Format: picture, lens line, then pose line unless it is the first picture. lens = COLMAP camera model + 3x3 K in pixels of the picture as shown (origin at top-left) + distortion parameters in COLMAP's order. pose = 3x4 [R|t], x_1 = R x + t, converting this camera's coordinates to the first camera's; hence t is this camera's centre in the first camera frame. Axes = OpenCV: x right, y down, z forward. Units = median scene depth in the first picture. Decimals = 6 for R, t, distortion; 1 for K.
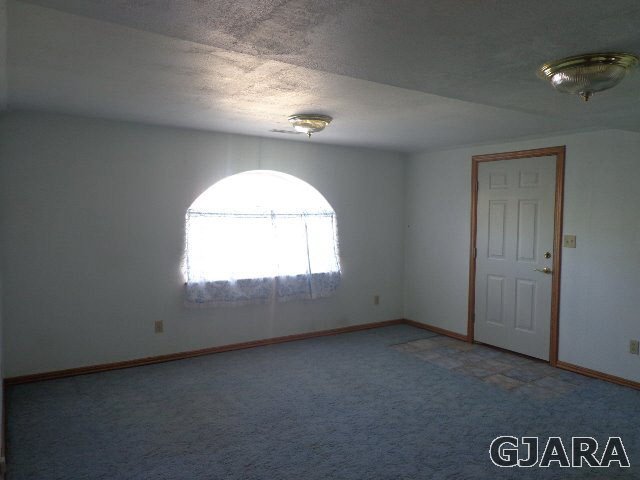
lens RADIAL K [[477.6, 0, 320.0], [0, 477.6, 240.0], [0, 0, 1]] dist [-0.003628, -0.002582]
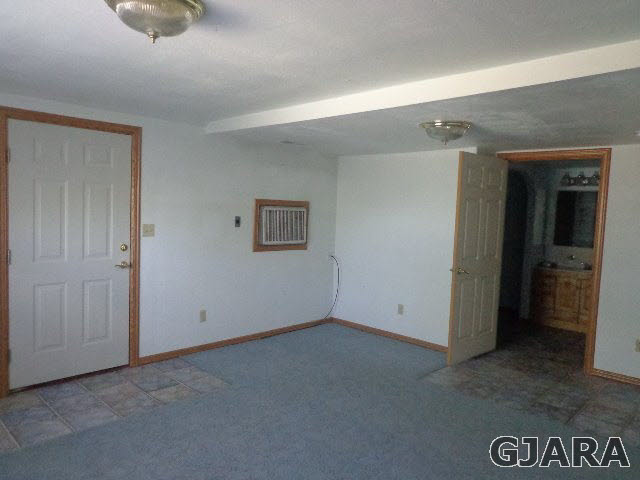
lens RADIAL K [[477.6, 0, 320.0], [0, 477.6, 240.0], [0, 0, 1]] dist [-0.003628, -0.002582]
pose [[-0.227409, -0.086078, 0.969988, -0.469598], [0.022415, 0.995359, 0.093584, -0.057305], [-0.973541, 0.043024, -0.224424, 0.853661]]
